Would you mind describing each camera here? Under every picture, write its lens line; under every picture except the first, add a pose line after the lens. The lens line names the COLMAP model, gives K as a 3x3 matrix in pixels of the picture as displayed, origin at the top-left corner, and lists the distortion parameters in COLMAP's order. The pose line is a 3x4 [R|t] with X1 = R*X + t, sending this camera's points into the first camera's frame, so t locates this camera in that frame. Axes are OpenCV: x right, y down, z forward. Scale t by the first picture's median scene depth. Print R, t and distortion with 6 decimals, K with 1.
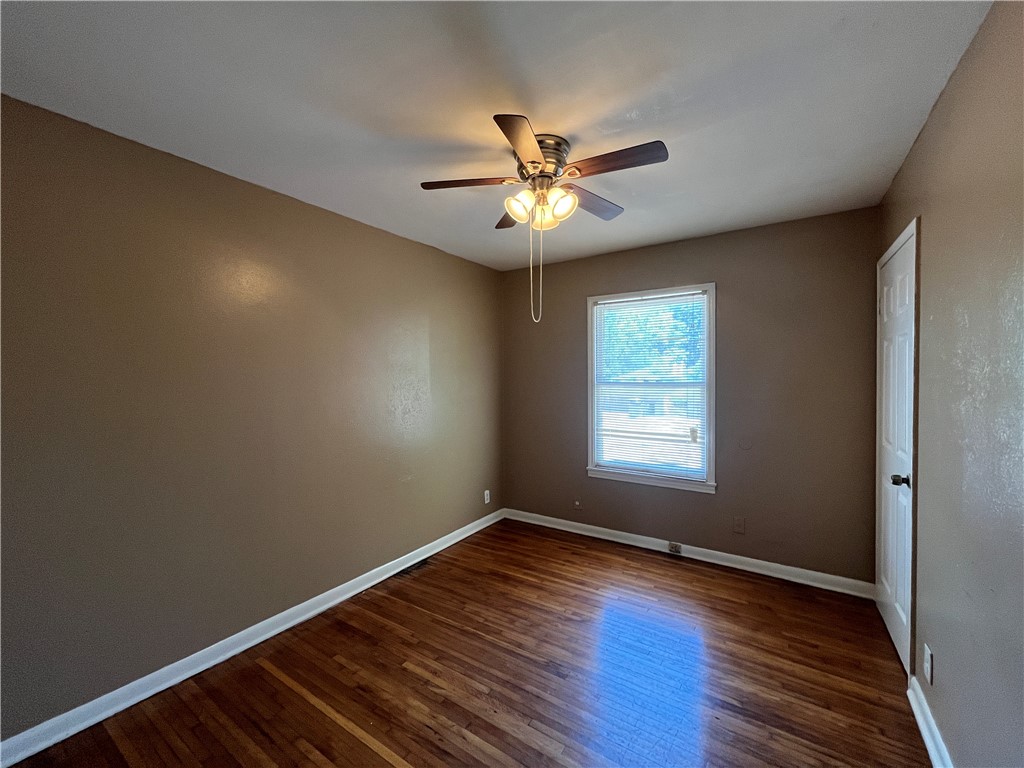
lens RADIAL K [[414.3, 0, 512.9], [0, 414.3, 382.4], [0, 0, 1]] dist [-0.001059, -0.000109]
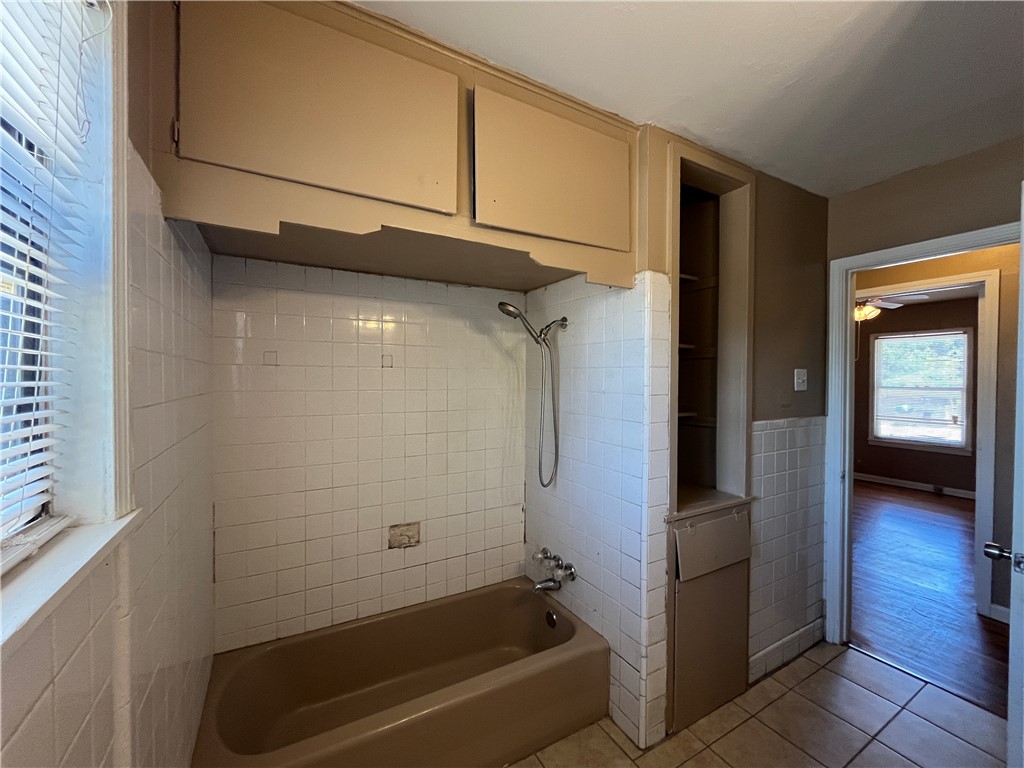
lens RADIAL K [[414.3, 0, 508.5], [0, 414.3, 385.0], [0, 0, 1]] dist [-0.001059, -0.000109]
pose [[0.884599, 0.012509, -0.466184, -0.354356], [-0.009729, 0.999918, 0.008369, -0.006499], [0.466250, -0.002868, 0.884648, -1.237270]]
